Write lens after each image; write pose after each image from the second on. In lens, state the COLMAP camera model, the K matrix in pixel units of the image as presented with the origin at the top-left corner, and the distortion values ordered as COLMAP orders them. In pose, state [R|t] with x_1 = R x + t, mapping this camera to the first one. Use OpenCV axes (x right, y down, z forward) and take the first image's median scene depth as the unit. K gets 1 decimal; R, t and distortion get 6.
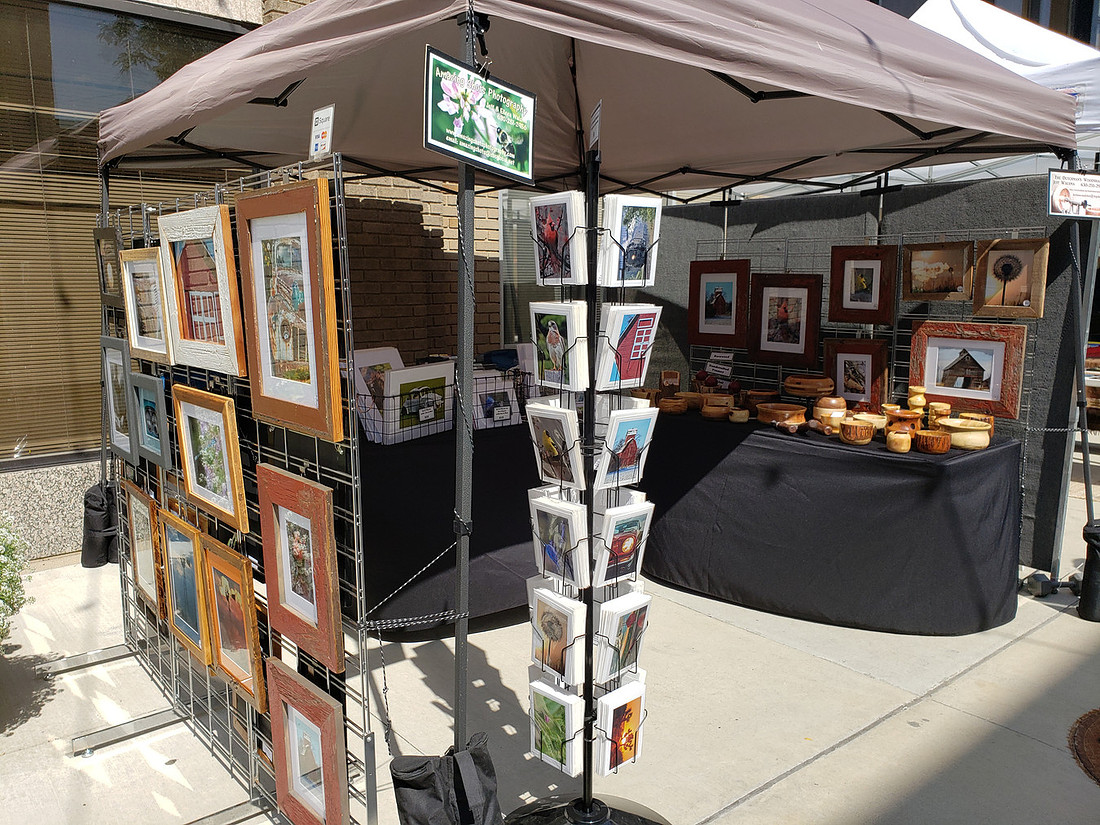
lens RADIAL K [[894.3, 0, 550.0], [0, 894.3, 412.5], [0, 0, 1]] dist [0.010496, 0.006122]
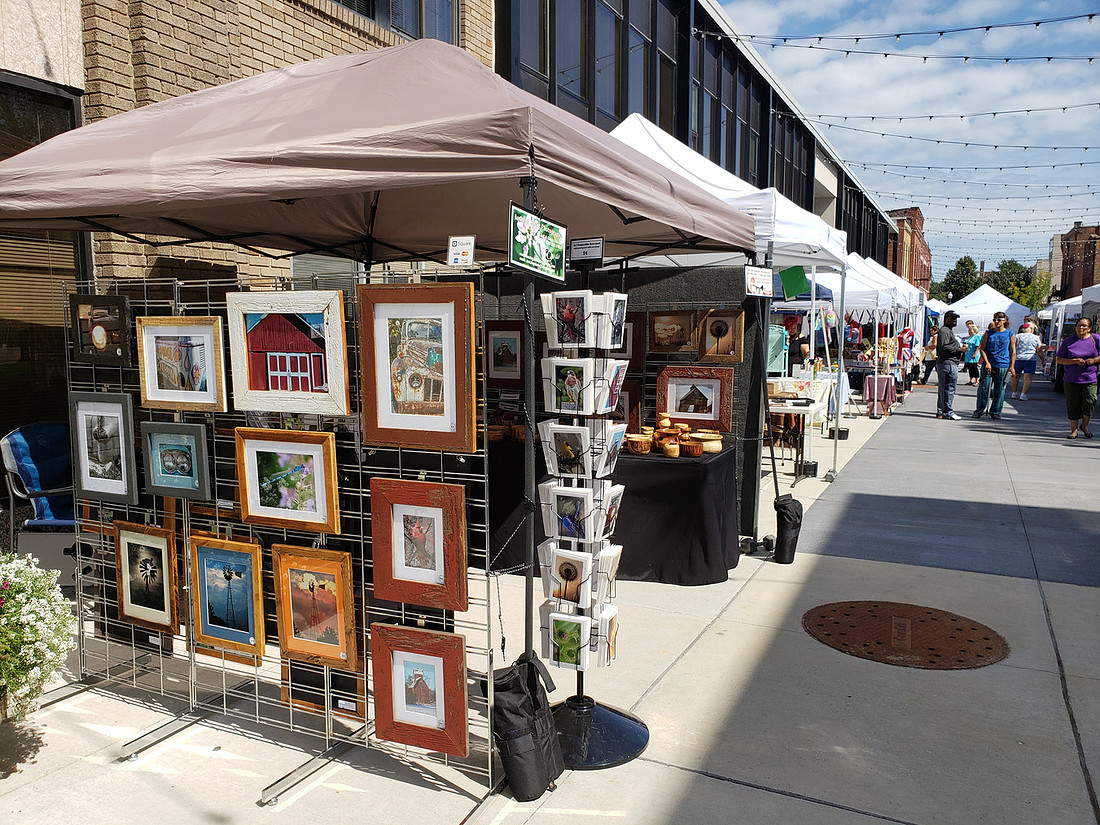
lens RADIAL K [[903.1, 0, 550.0], [0, 903.1, 412.5], [0, 0, 1]] dist [0.073521, 0.003406]
pose [[0.906560, -0.037721, 0.420387, -0.388041], [0.059376, 0.997491, -0.038539, 0.016178], [-0.417879, 0.059899, 0.906526, -0.228491]]
